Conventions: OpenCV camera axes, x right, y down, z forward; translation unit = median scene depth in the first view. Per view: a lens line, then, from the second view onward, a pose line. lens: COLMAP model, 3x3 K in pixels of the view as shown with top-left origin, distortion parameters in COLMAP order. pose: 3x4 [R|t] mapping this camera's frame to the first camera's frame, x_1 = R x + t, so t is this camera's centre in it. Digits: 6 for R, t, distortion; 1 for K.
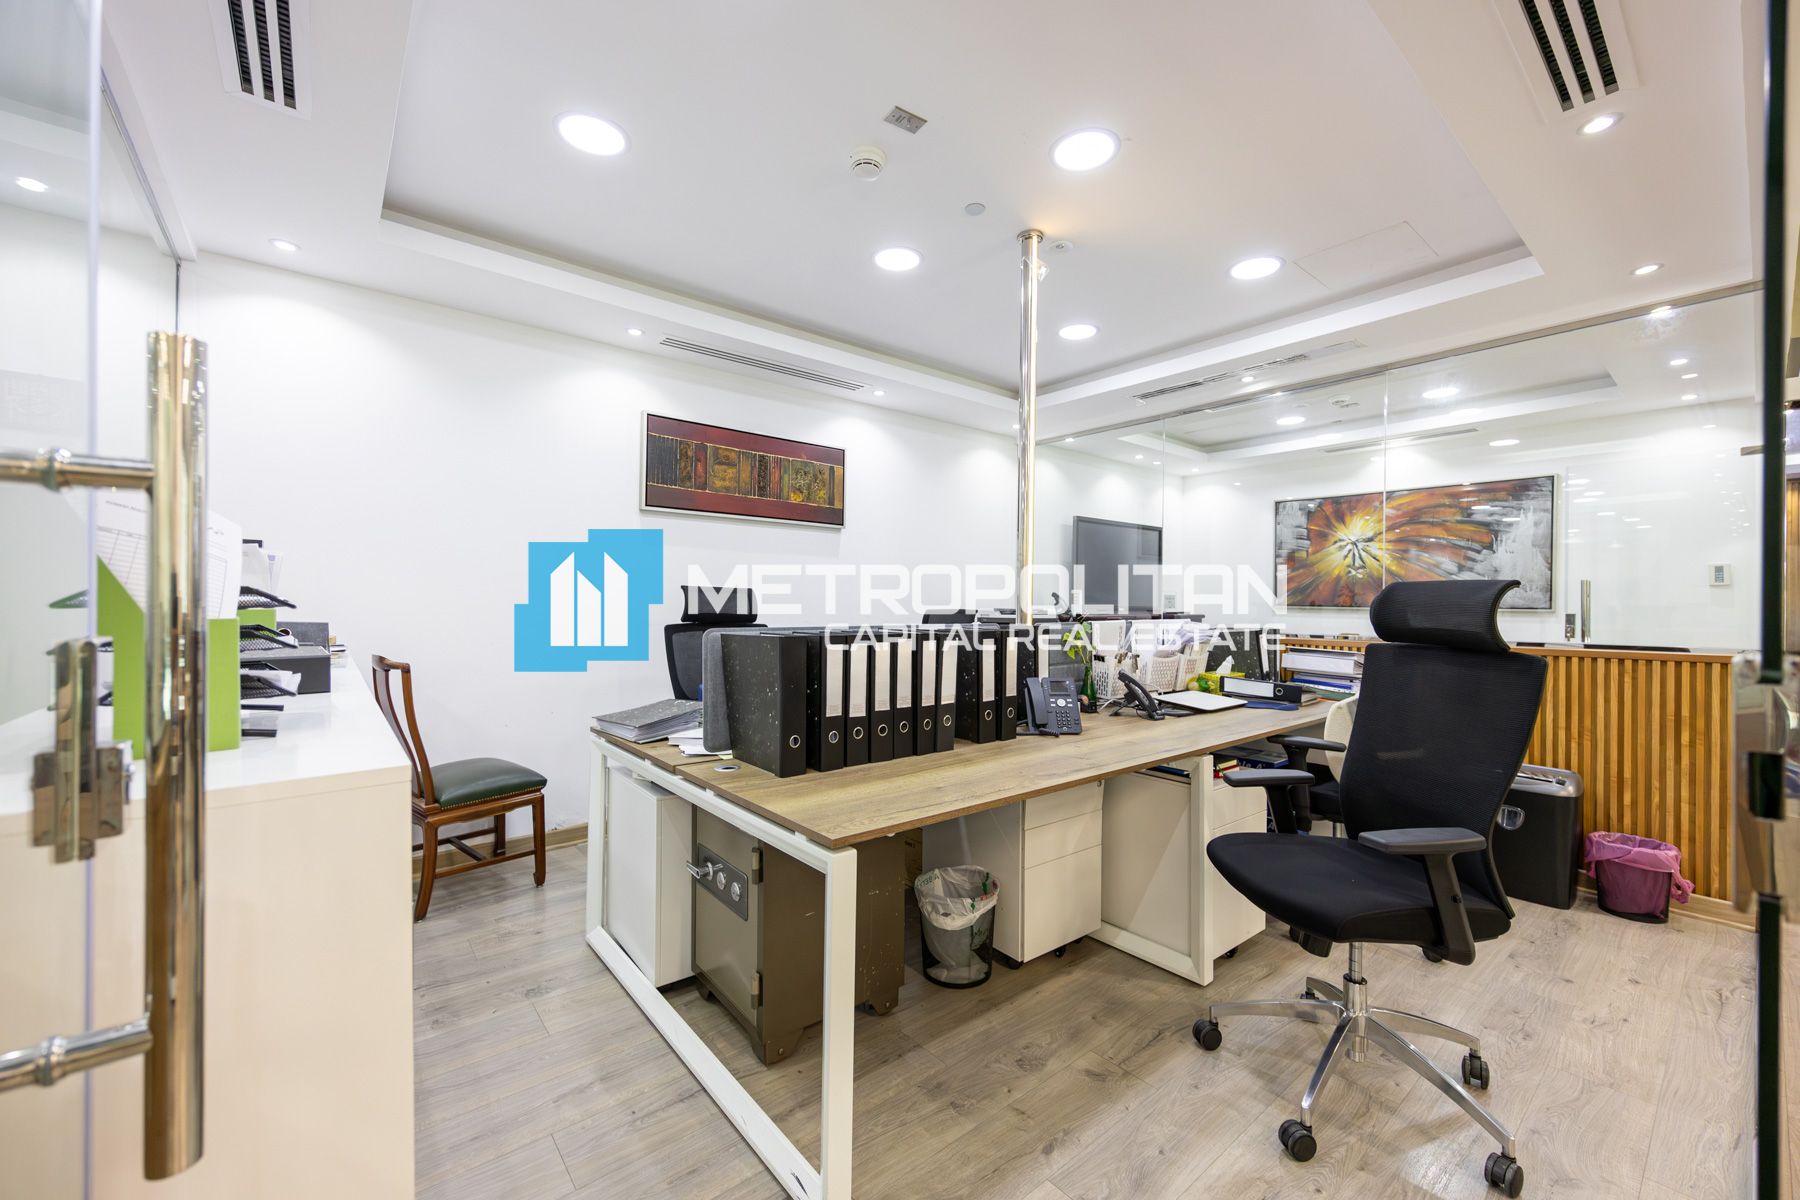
lens RADIAL K [[713.5, 0, 901.1], [0, 713.5, 602.8], [0, 0, 1]] dist [0.000132, 0.000023]
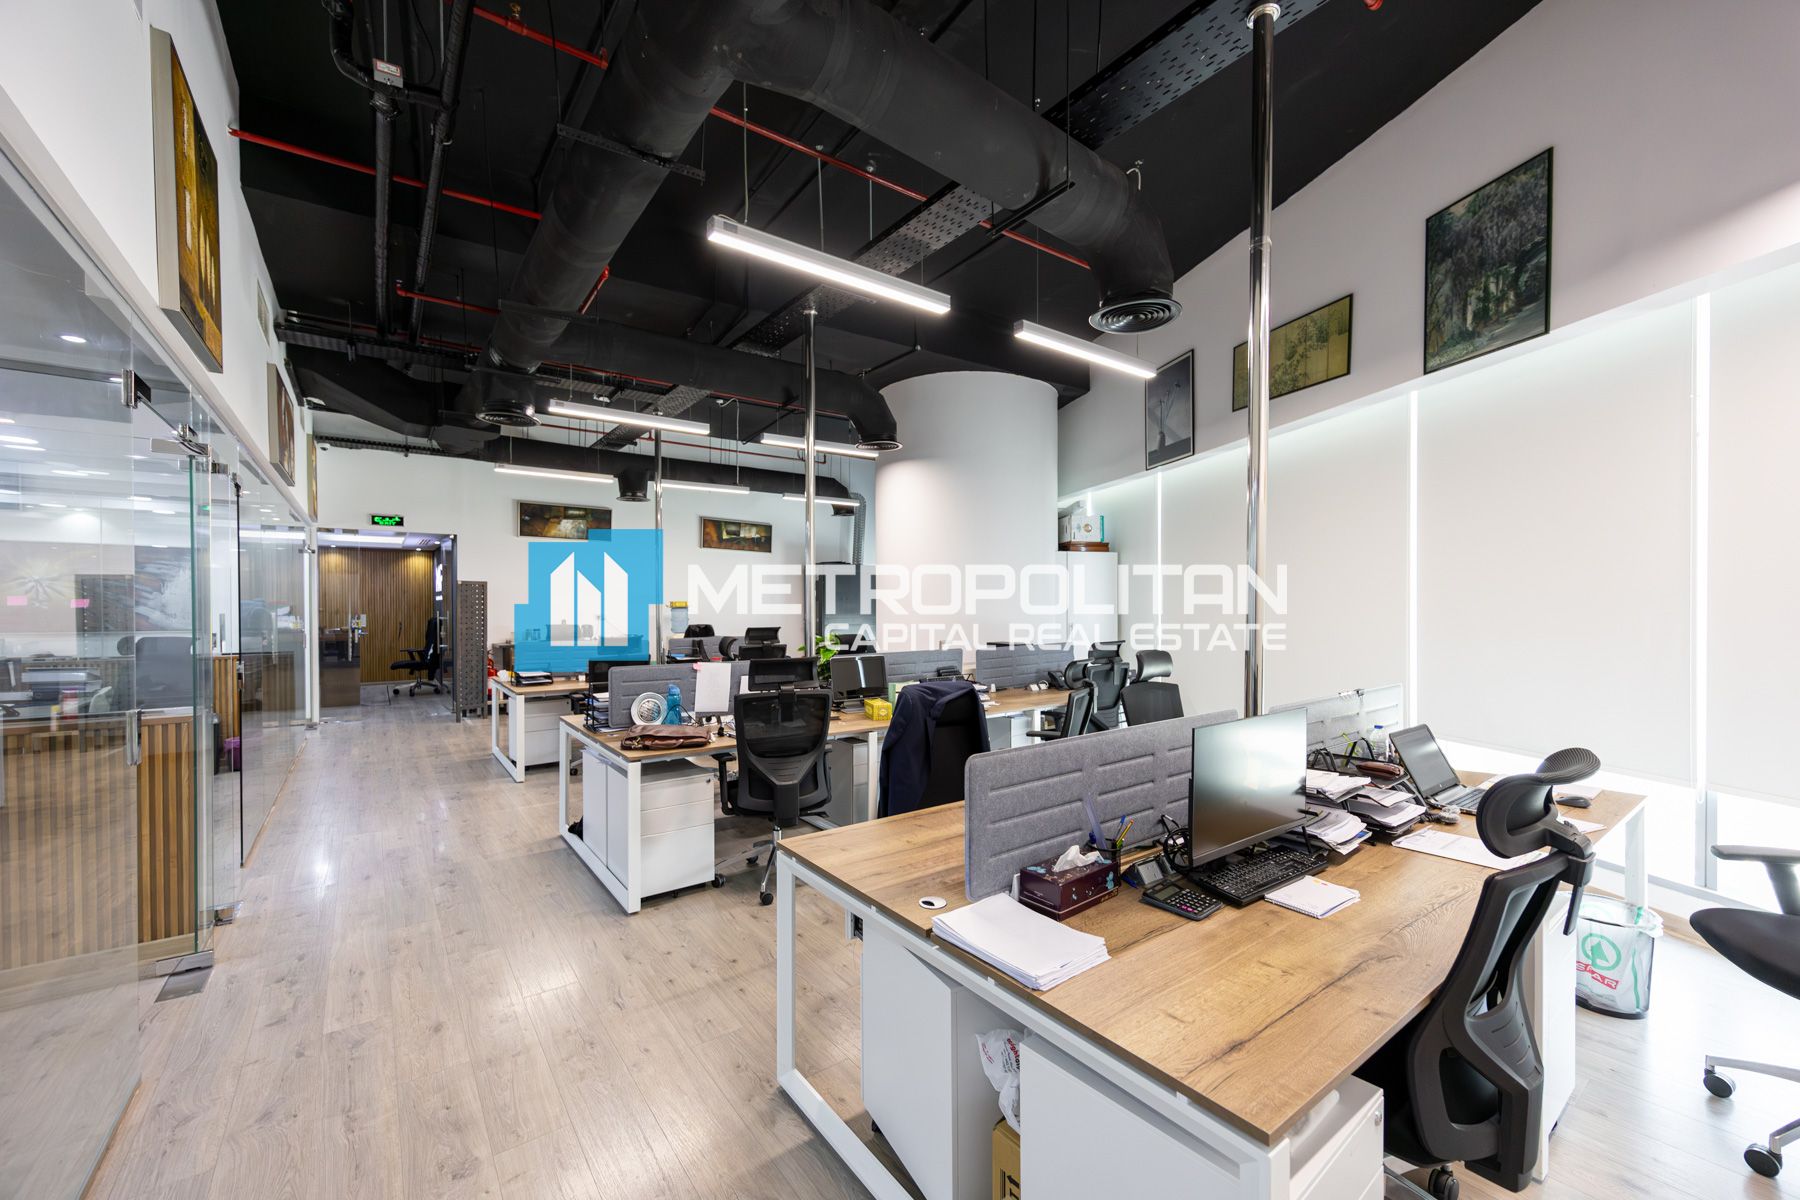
lens RADIAL K [[713.5, 0, 899.9], [0, 713.5, 605.5], [0, 0, 1]] dist [0.000132, 0.000023]
pose [[0.050187, -0.013230, 0.998652, -0.619229], [0.001451, 0.999912, 0.013174, -0.062187], [-0.998739, 0.000787, 0.050202, -0.659288]]
